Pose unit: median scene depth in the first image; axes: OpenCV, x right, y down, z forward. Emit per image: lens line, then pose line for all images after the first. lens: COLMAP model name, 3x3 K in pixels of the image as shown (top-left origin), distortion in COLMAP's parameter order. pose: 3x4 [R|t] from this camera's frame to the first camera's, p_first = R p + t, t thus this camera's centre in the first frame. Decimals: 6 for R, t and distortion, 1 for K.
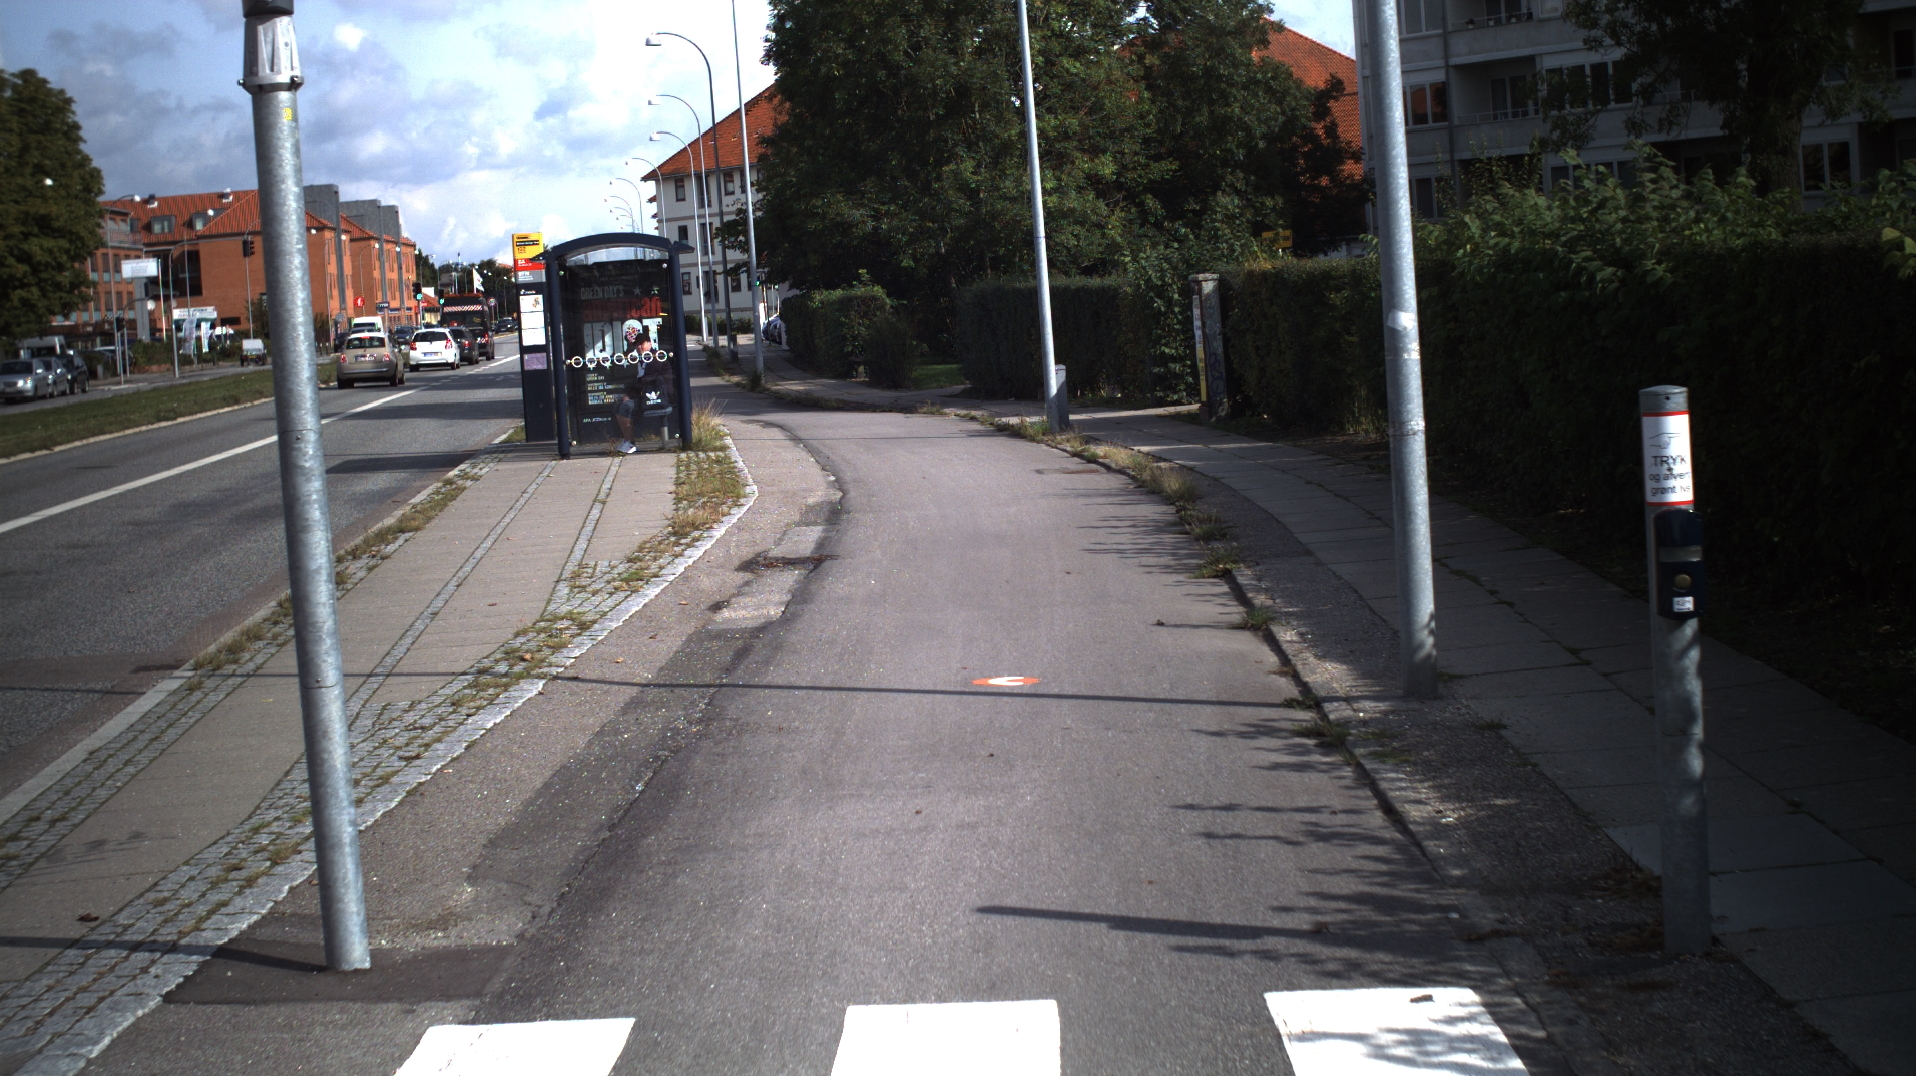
lens RADIAL K [[3350.2, 0, 958.0], [0, 3350.2, 538.0], [0, 0, 1]] dist [-0.265392, 0.204986]
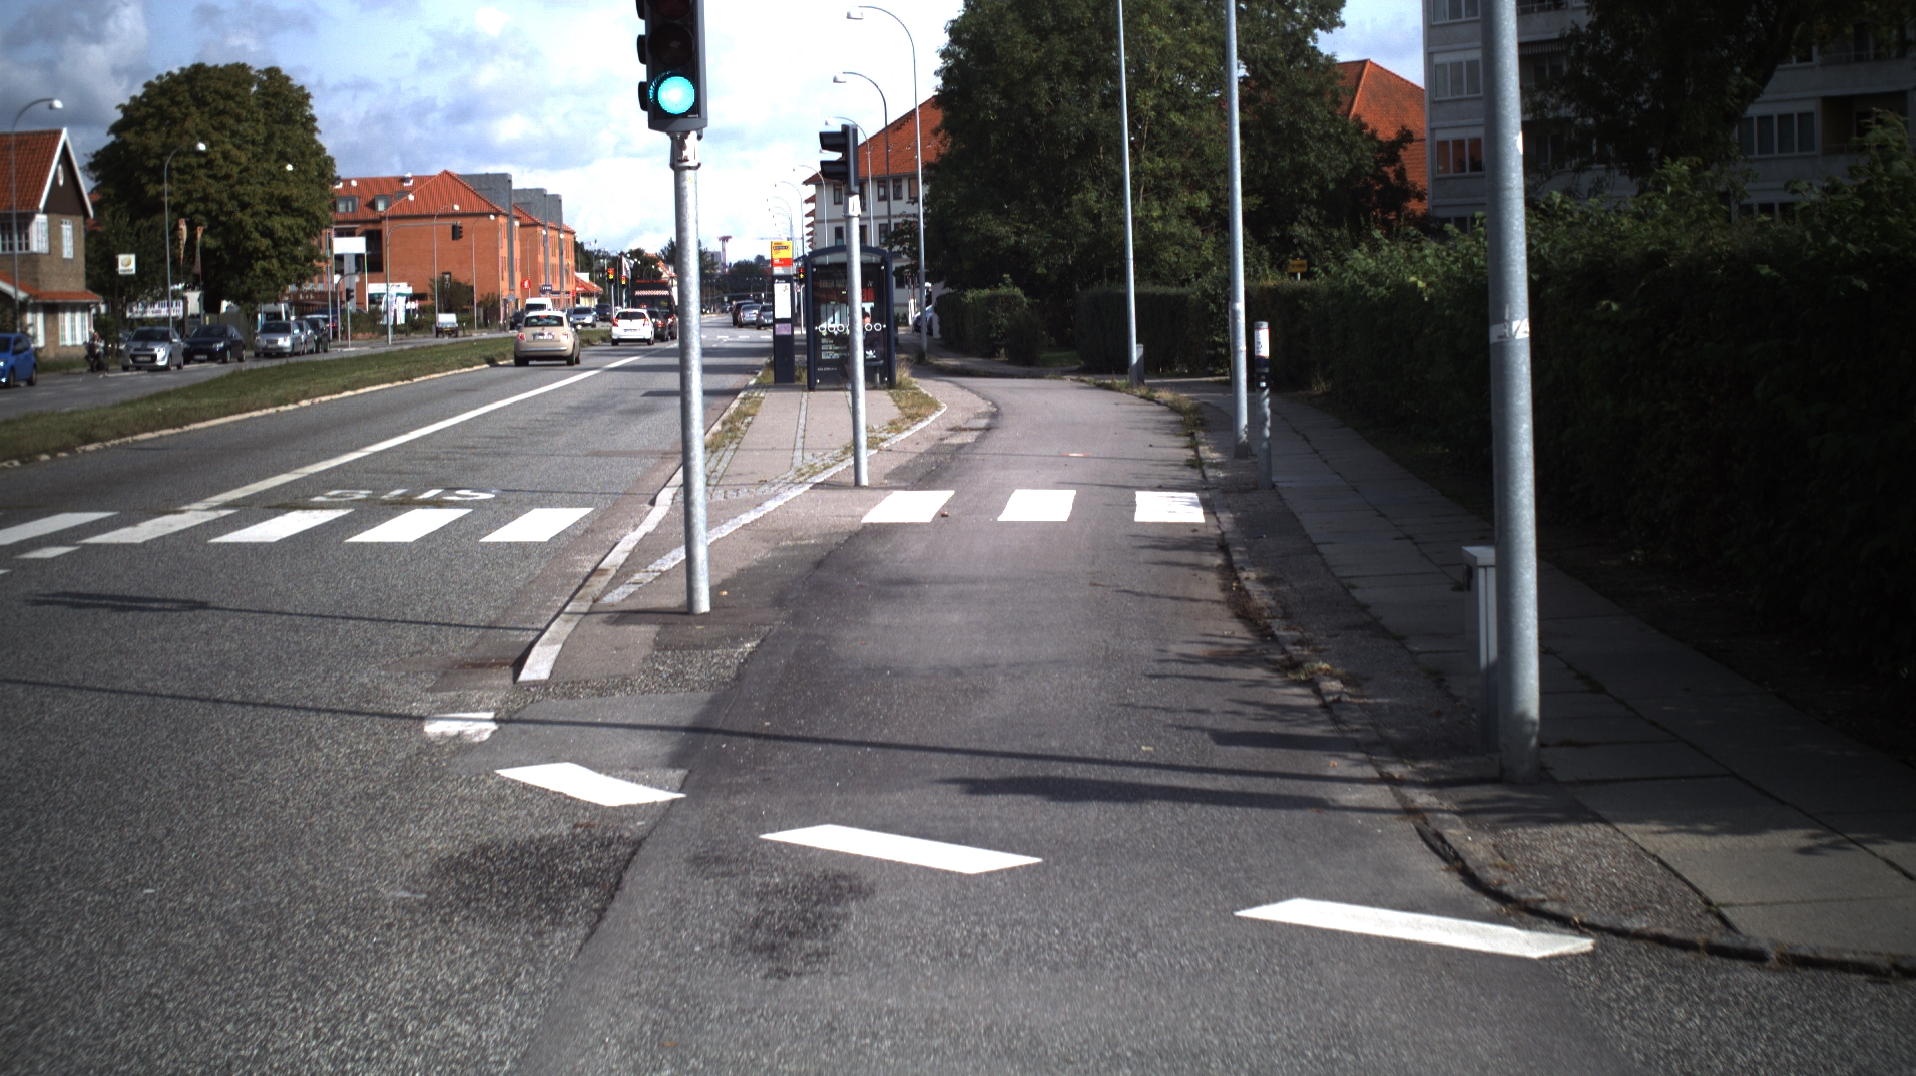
lens RADIAL K [[3350.2, 0, 958.0], [0, 3350.2, 538.0], [0, 0, 1]] dist [-0.265392, 0.204986]
pose [[0.998454, 0.041816, -0.036617, 0.003888], [-0.041861, 0.999123, -0.000460, 0.020605], [0.036566, 0.001992, 0.999329, -0.263829]]
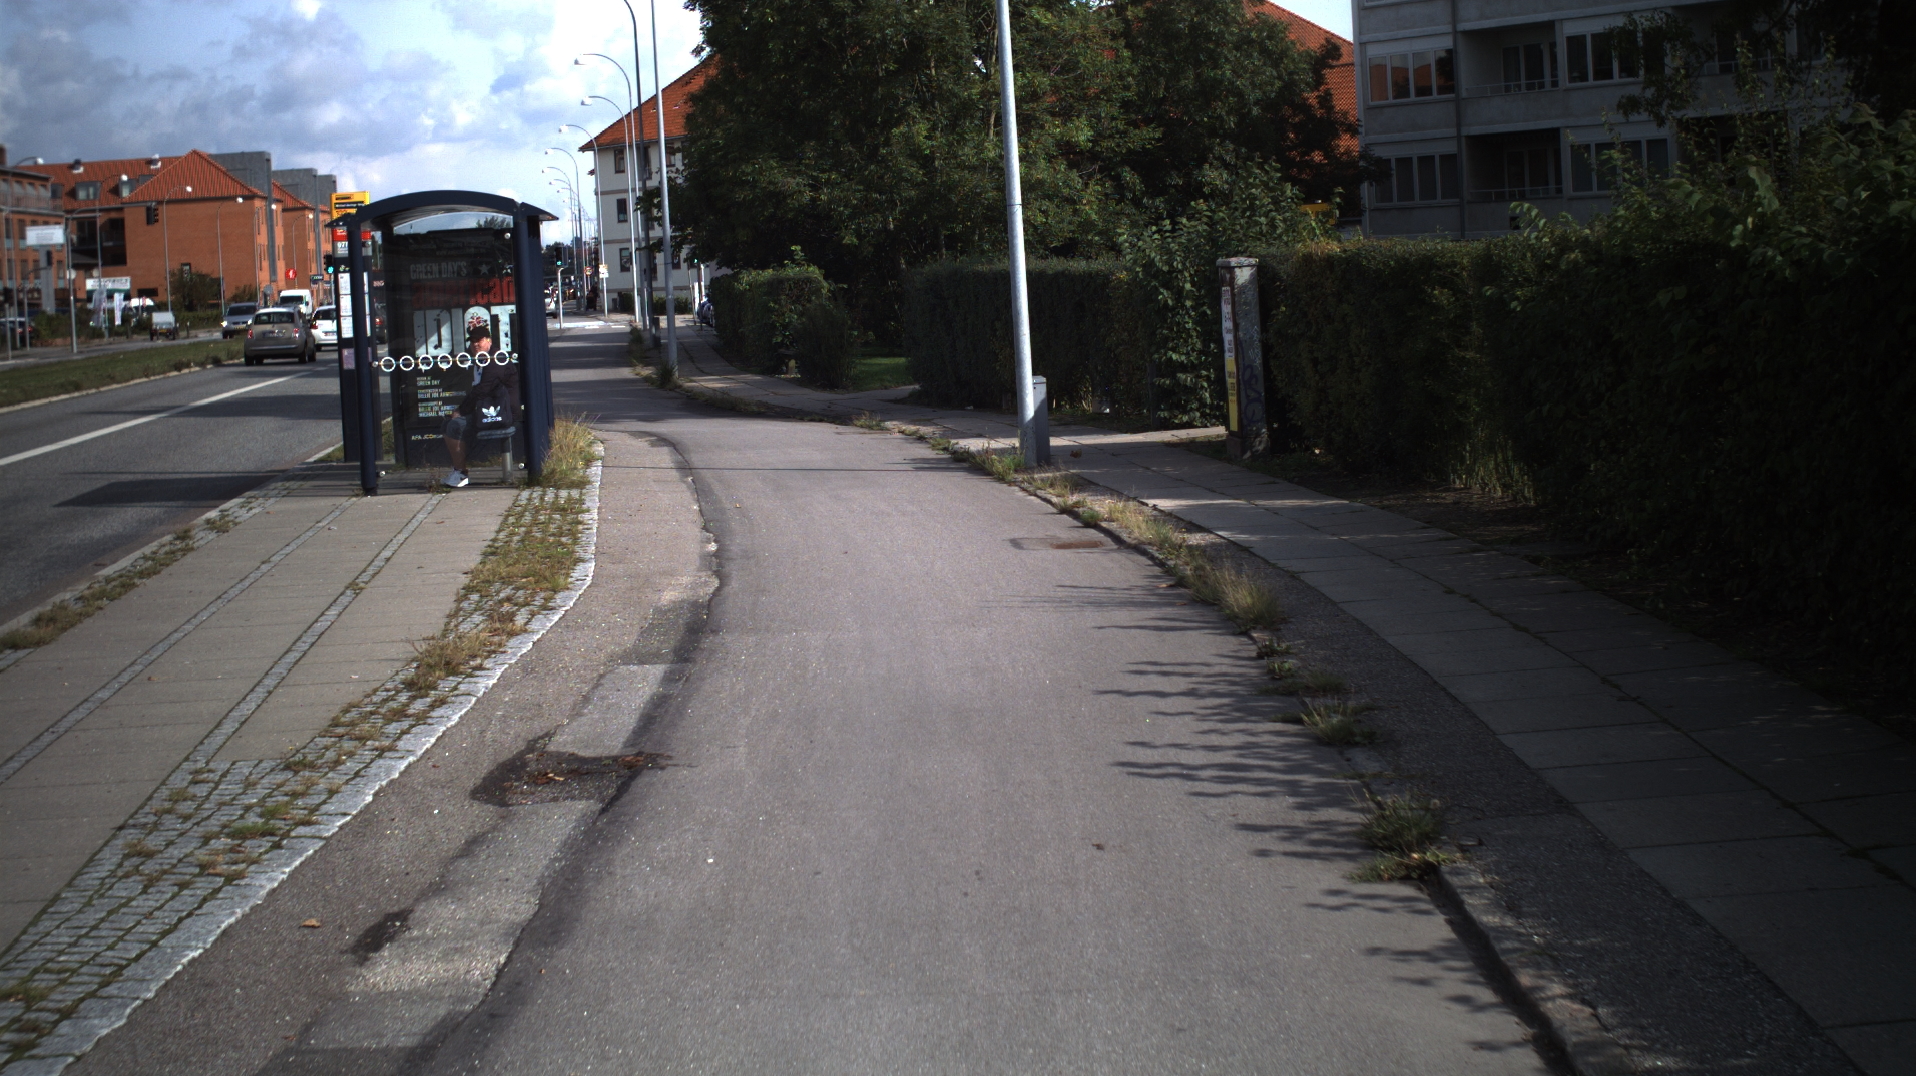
lens RADIAL K [[3350.2, 0, 958.0], [0, 3350.2, 538.0], [0, 0, 1]] dist [-0.265392, 0.204986]
pose [[0.999780, 0.014559, 0.015095, 0.000912], [-0.014647, 0.999876, 0.005709, -0.010276], [-0.015010, -0.005929, 0.999870, 0.132181]]
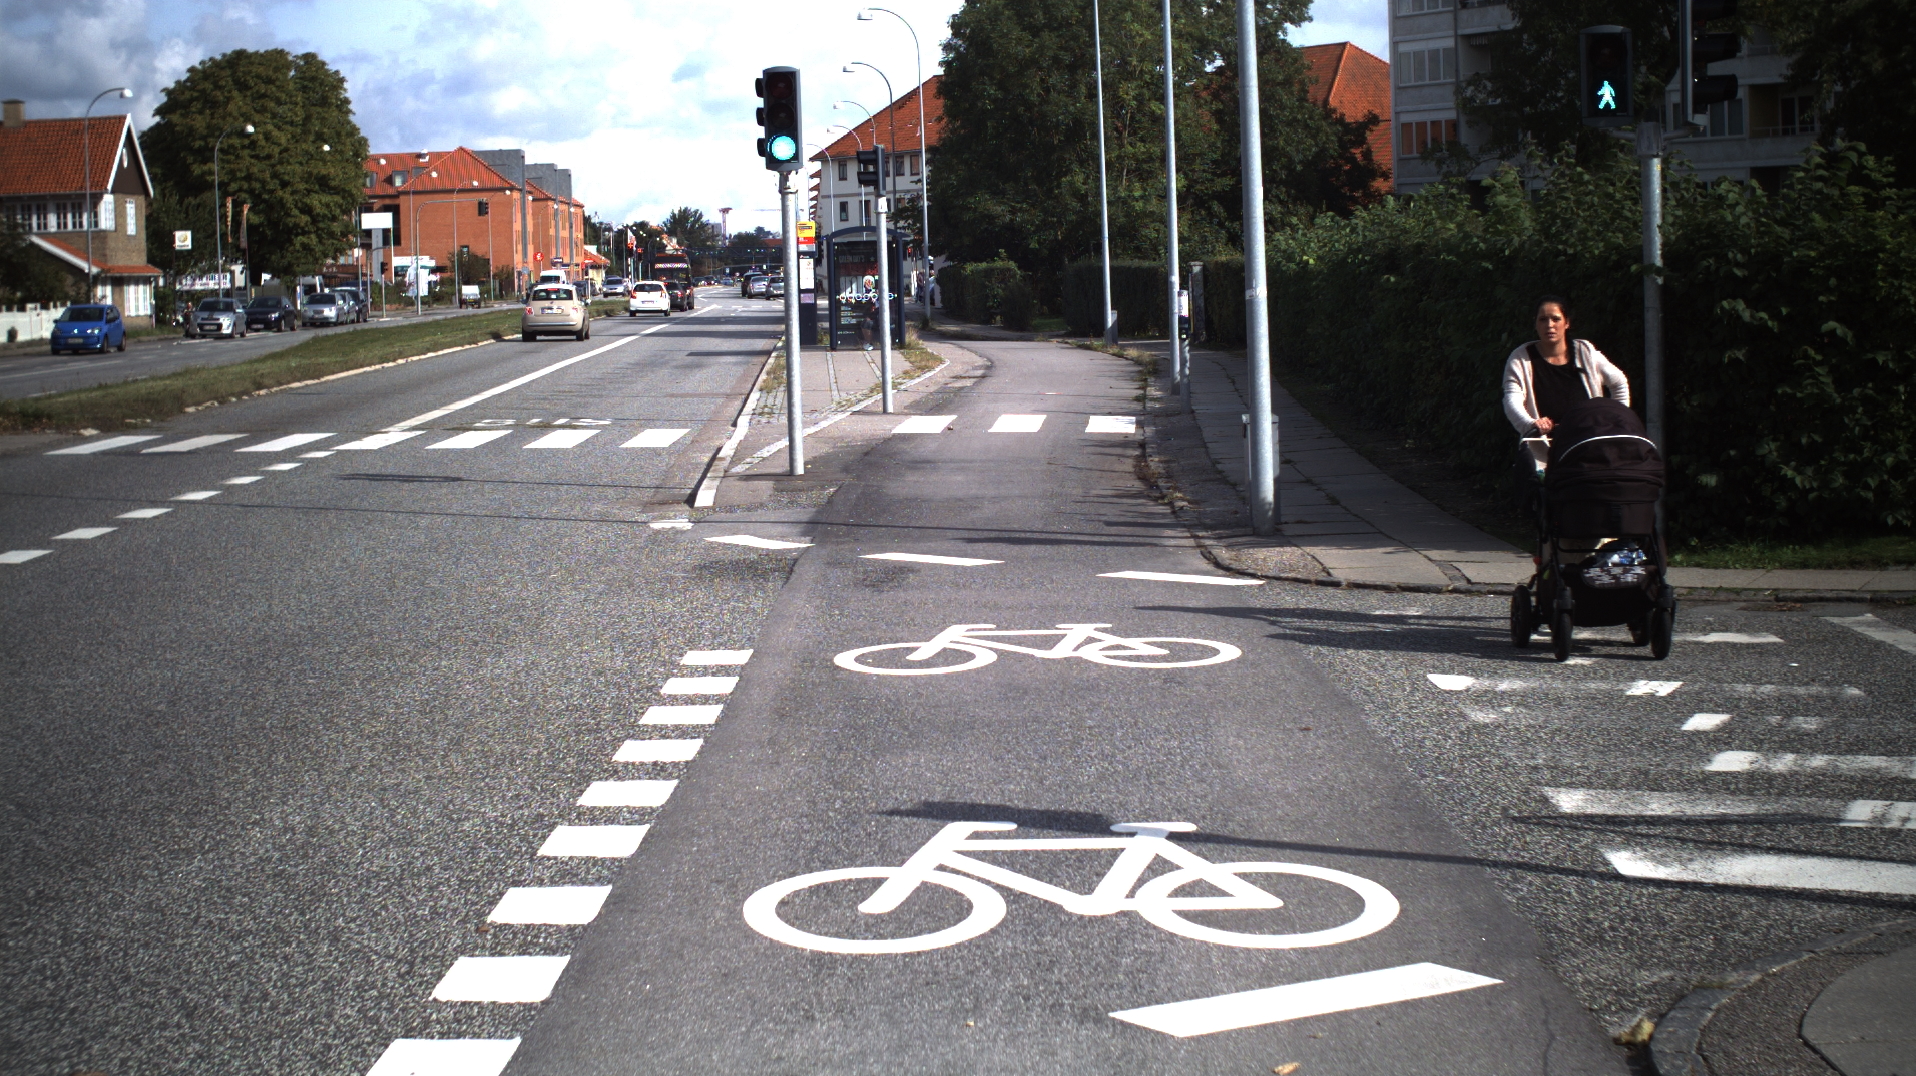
lens RADIAL K [[3350.2, 0, 958.0], [0, 3350.2, 538.0], [0, 0, 1]] dist [-0.265392, 0.204986]
pose [[0.998527, 0.040353, -0.036273, 0.008804], [-0.040081, 0.999163, 0.008191, 0.029513], [0.036573, -0.006725, 0.999308, -0.395596]]
